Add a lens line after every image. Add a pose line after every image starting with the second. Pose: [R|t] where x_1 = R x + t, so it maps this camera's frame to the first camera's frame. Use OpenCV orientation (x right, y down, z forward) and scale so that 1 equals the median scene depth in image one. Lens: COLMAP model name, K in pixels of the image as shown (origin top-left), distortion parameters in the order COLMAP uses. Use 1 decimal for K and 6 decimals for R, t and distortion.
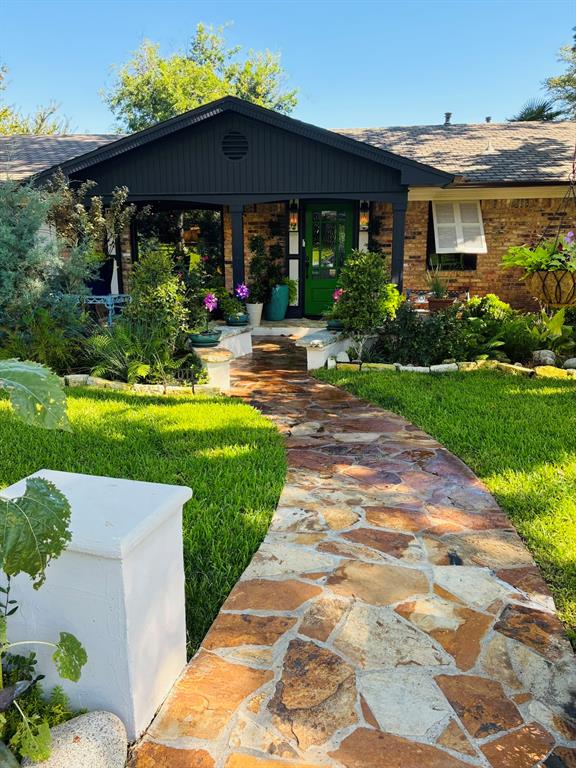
lens RADIAL K [[620.2, 0, 294.5], [0, 620.2, 381.2], [0, 0, 1]] dist [0.043099, -0.045100]
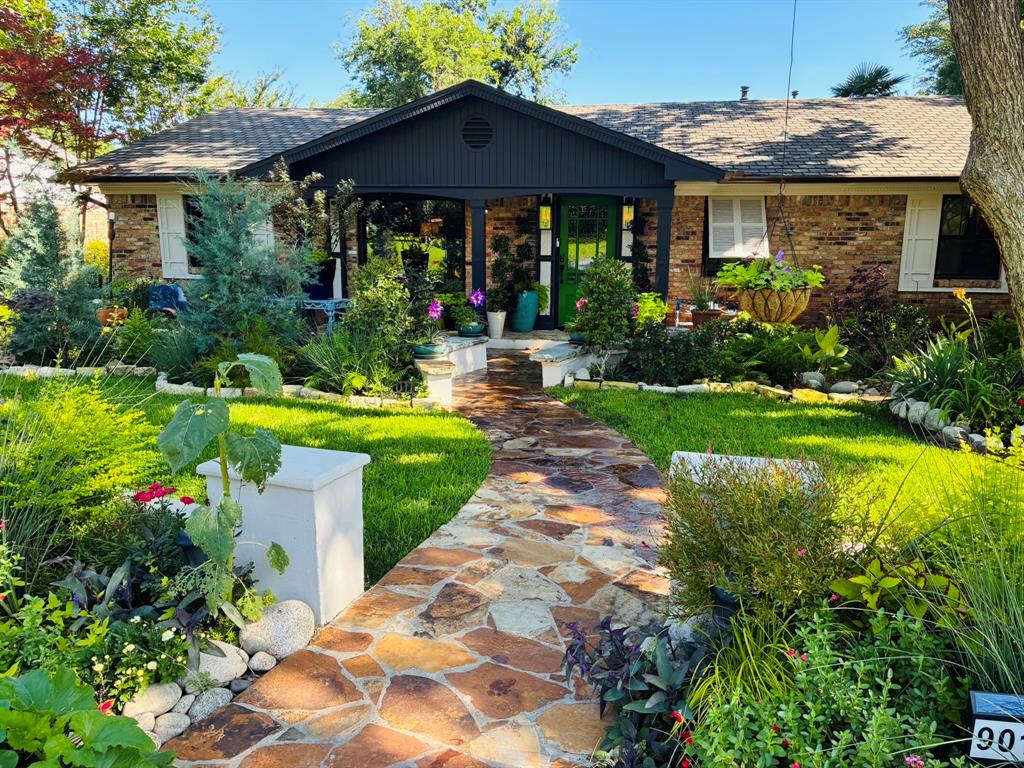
lens RADIAL K [[826.9, 0, 539.3], [0, 826.9, 377.6], [0, 0, 1]] dist [0.043099, -0.045100]
pose [[0.998655, 0.023629, -0.046156, 0.062071], [-0.025547, 0.998816, -0.041408, 0.015305], [0.045123, 0.042532, 0.998076, -0.173705]]
